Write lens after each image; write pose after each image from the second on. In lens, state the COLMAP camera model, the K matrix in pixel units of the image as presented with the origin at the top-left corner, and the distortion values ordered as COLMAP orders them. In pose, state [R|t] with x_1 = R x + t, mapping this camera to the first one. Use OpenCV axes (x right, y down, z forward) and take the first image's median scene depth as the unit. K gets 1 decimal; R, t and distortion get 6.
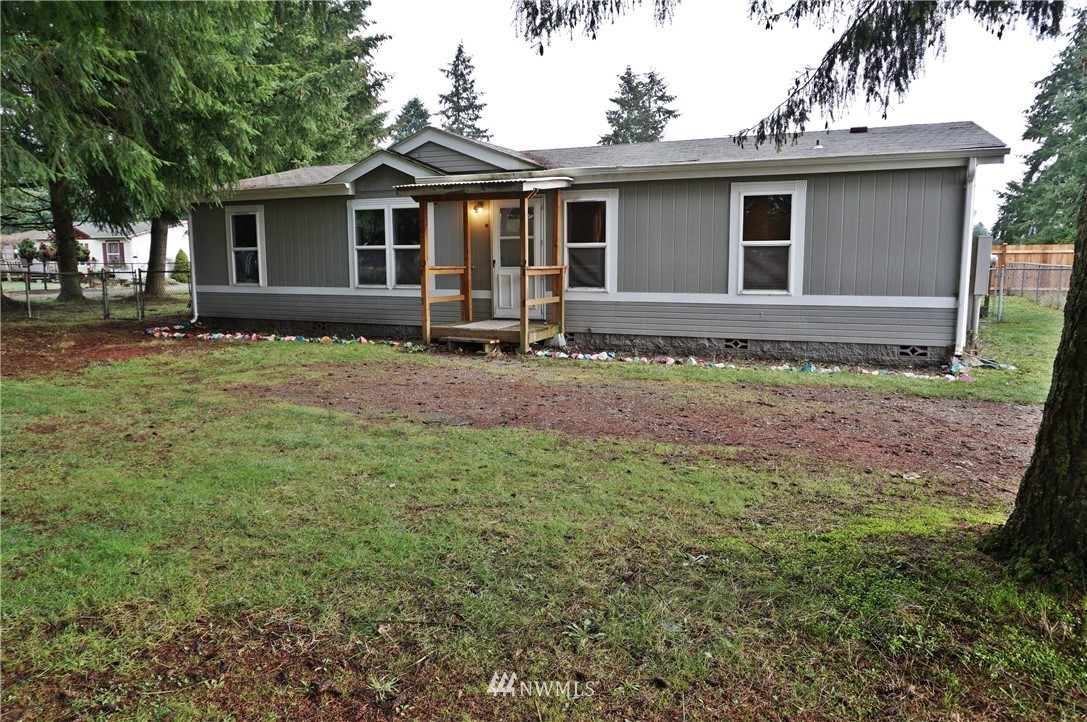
lens RADIAL K [[766.4, 0, 542.6], [0, 766.4, 280.1], [0, 0, 1]] dist [-0.050435, 0.045211]
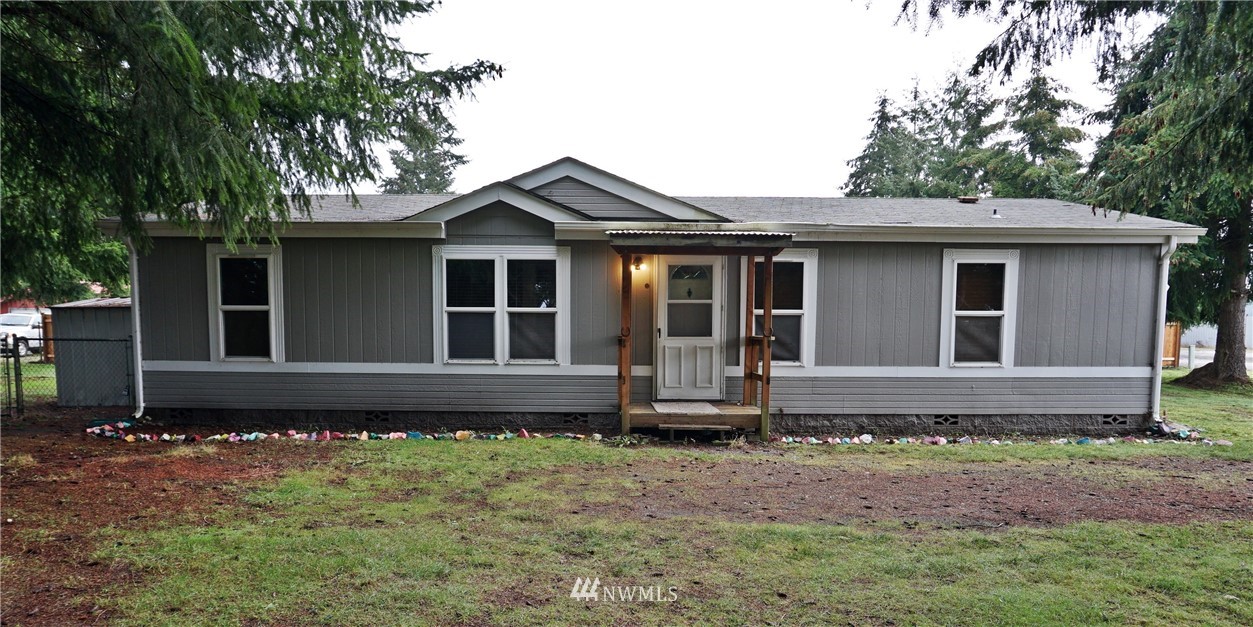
lens RADIAL K [[871.1, 0, 626.5], [0, 871.1, 313.5], [0, 0, 1]] dist [-0.056690, -0.000424]
pose [[0.905693, 0.015424, 0.423654, -0.494977], [0.002056, 0.999166, -0.040773, -0.004072], [-0.423930, 0.037799, 0.904906, 0.179264]]
